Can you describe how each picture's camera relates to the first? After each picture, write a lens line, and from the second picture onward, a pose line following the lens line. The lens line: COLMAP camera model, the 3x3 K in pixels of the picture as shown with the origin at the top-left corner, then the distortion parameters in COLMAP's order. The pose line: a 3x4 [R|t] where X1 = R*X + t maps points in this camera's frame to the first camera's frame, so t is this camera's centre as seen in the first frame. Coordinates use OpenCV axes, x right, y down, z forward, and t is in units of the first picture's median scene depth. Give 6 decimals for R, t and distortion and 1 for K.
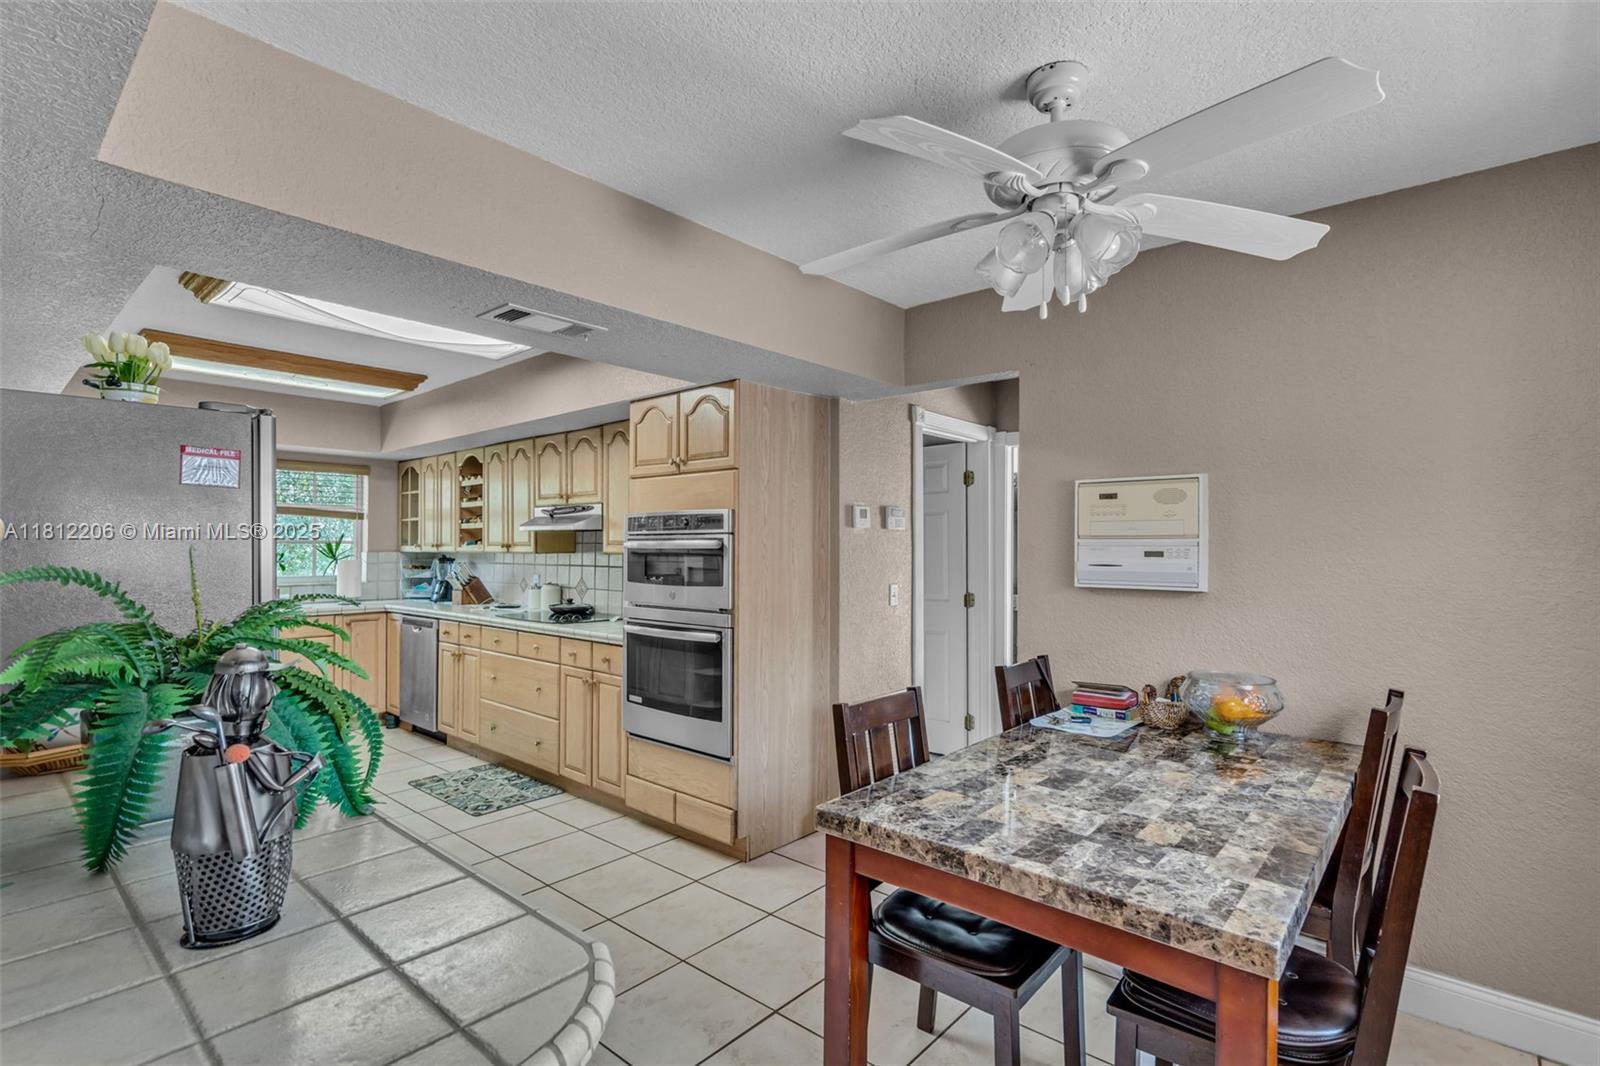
lens RADIAL K [[745.6, 0, 807.7], [0, 745.6, 543.7], [0, 0, 1]] dist [-0.004104, -0.000990]
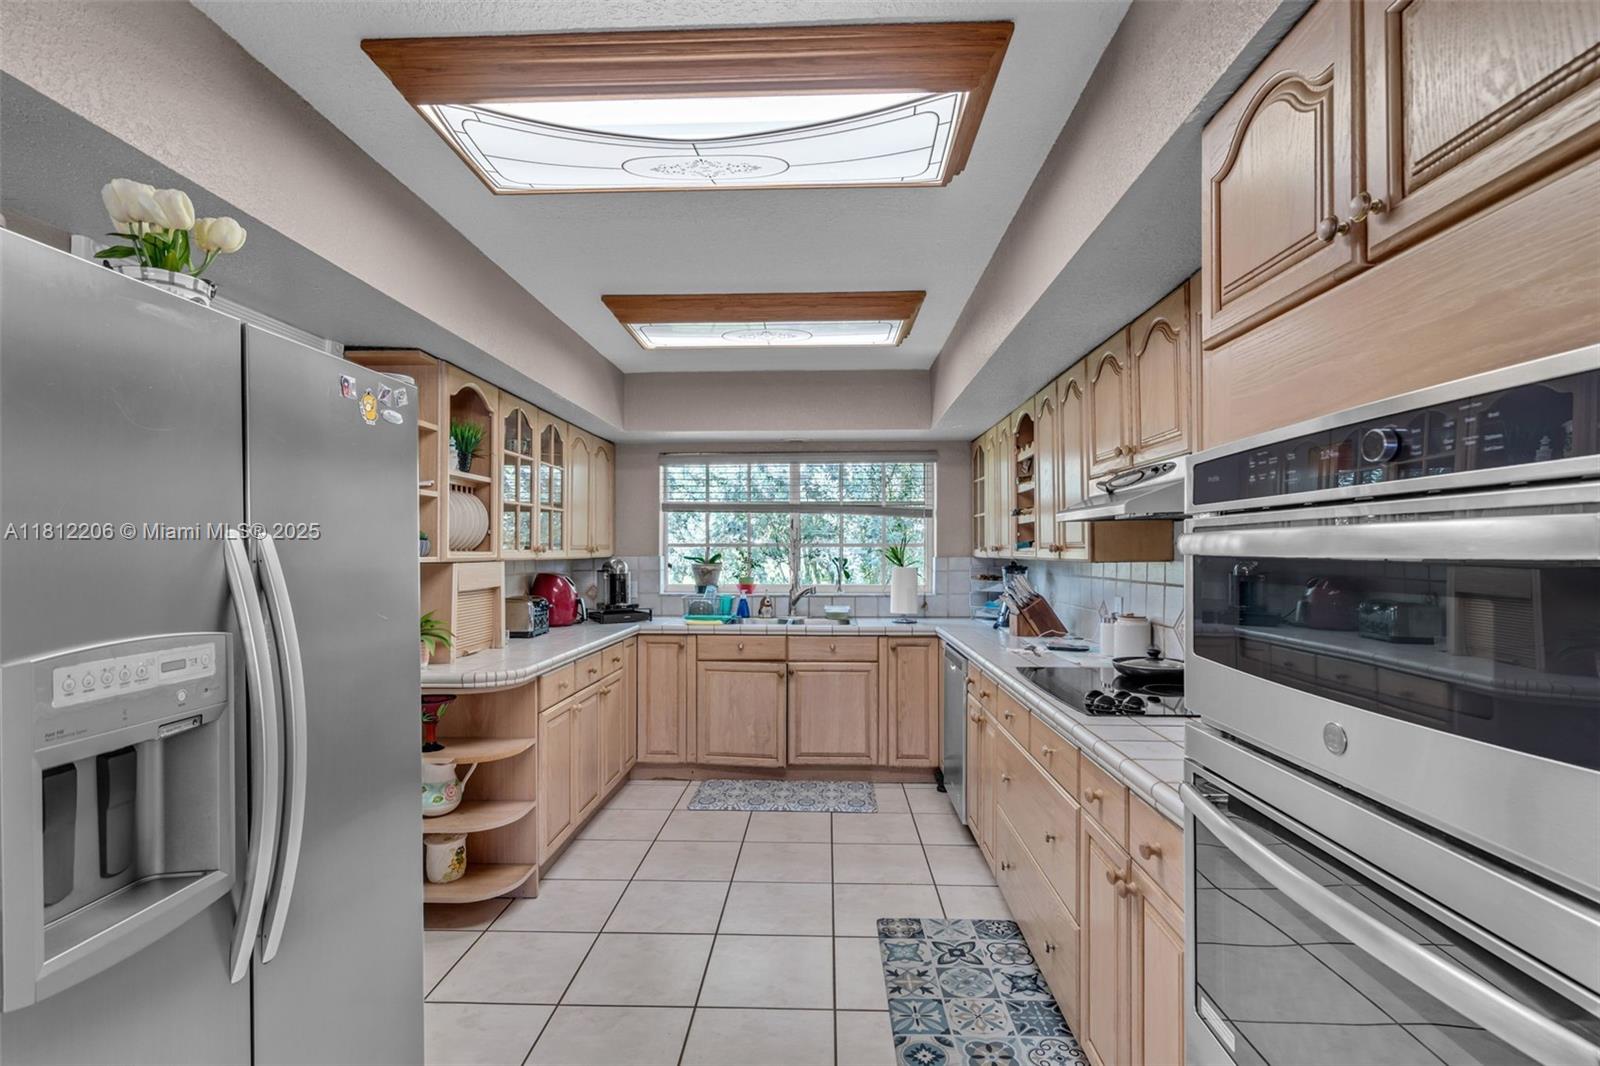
lens RADIAL K [[745.6, 0, 807.7], [0, 745.6, 543.7], [0, 0, 1]] dist [-0.004104, -0.000990]
pose [[0.630979, -0.007861, -0.775760, -0.063157], [0.003871, 0.999968, -0.006985, 0.001904], [0.775791, 0.001404, 0.630989, 0.454204]]
